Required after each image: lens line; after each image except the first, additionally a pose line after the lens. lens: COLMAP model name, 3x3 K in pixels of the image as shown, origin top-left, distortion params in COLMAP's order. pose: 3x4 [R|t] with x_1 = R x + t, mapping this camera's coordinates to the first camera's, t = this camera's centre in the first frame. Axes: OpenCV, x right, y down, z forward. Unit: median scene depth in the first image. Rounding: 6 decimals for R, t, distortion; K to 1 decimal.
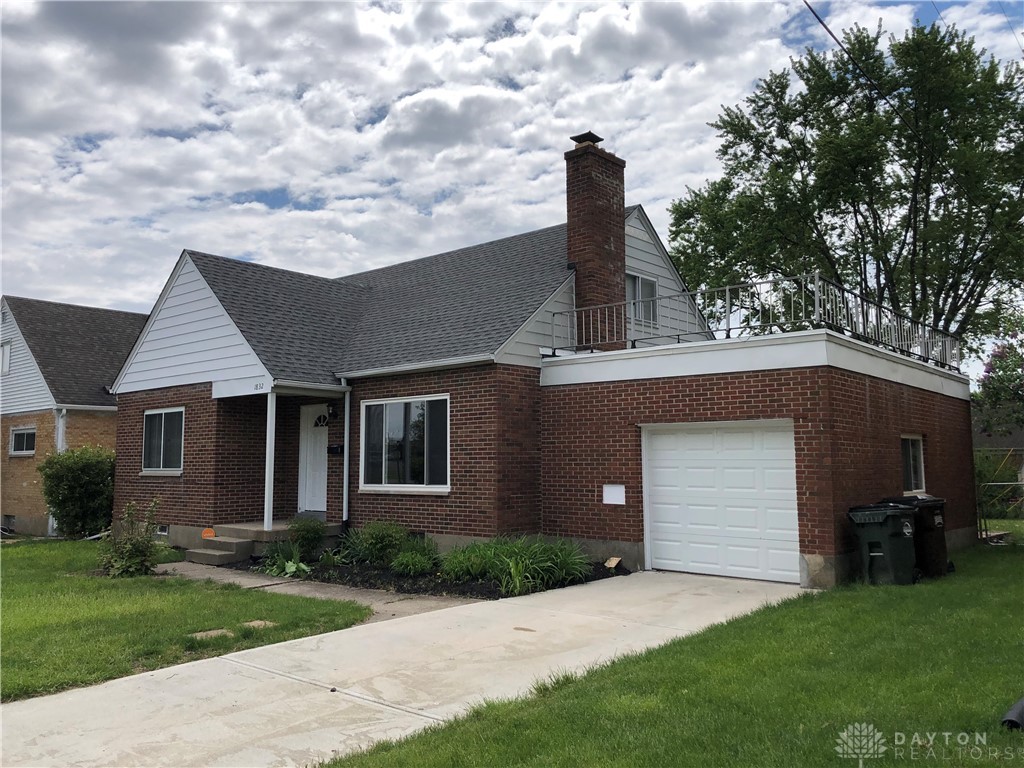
lens RADIAL K [[840.7, 0, 507.7], [0, 840.7, 373.6], [0, 0, 1]] dist [0.065817, -0.068961]
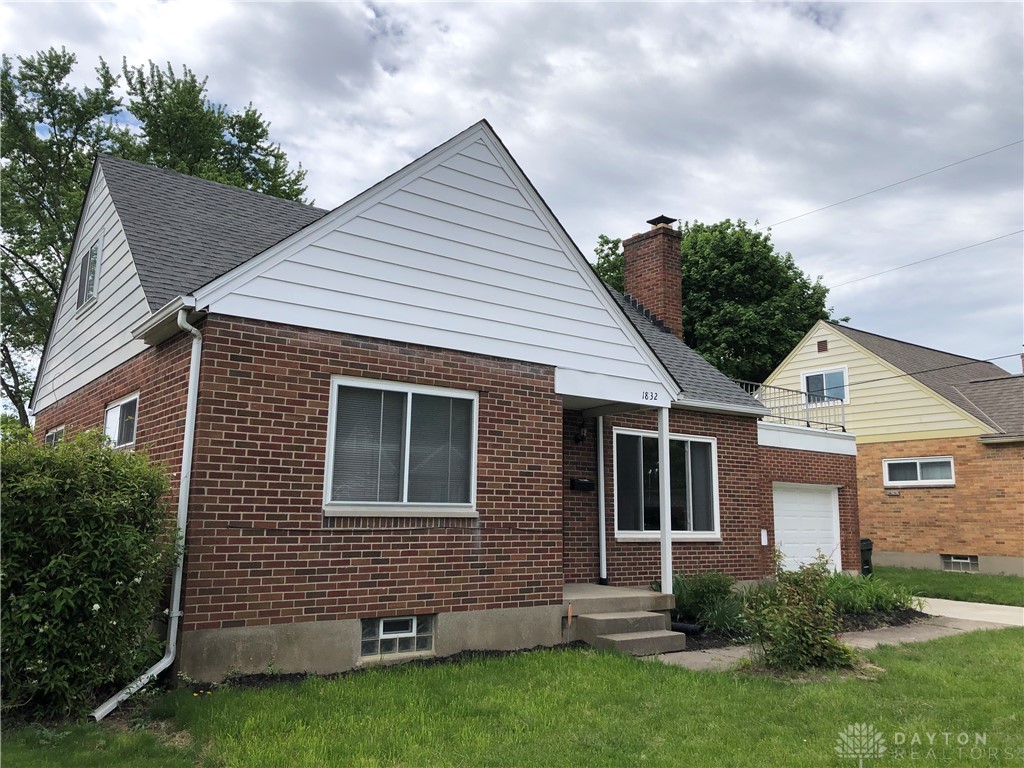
lens RADIAL K [[840.7, 0, 521.0], [0, 840.7, 379.5], [0, 0, 1]] dist [0.065817, -0.068961]
pose [[0.188146, 0.168871, 0.967514, -1.090566], [-0.114423, 0.982168, -0.149178, 0.131380], [-0.975453, -0.082638, 0.204114, 1.029530]]
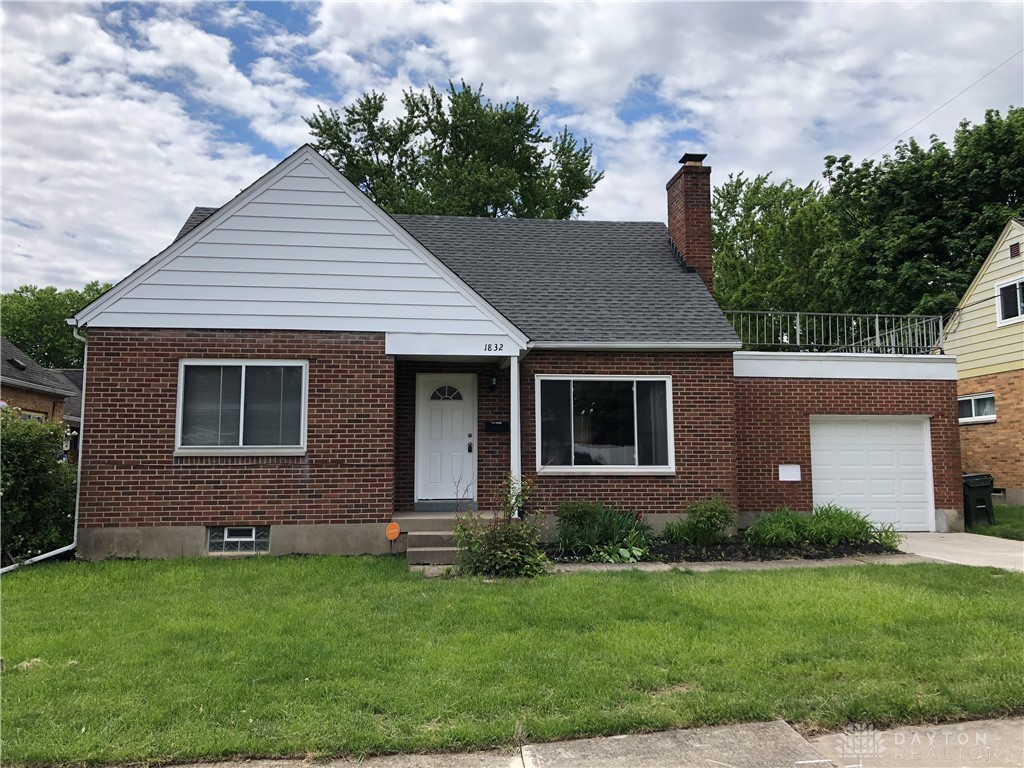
lens RADIAL K [[840.7, 0, 518.5], [0, 840.7, 386.1], [0, 0, 1]] dist [0.065817, -0.068961]
pose [[0.659538, 0.076658, 0.747752, -0.955077], [-0.077701, 0.996410, -0.033616, 0.085005], [-0.747644, -0.035930, 0.663127, 0.463141]]
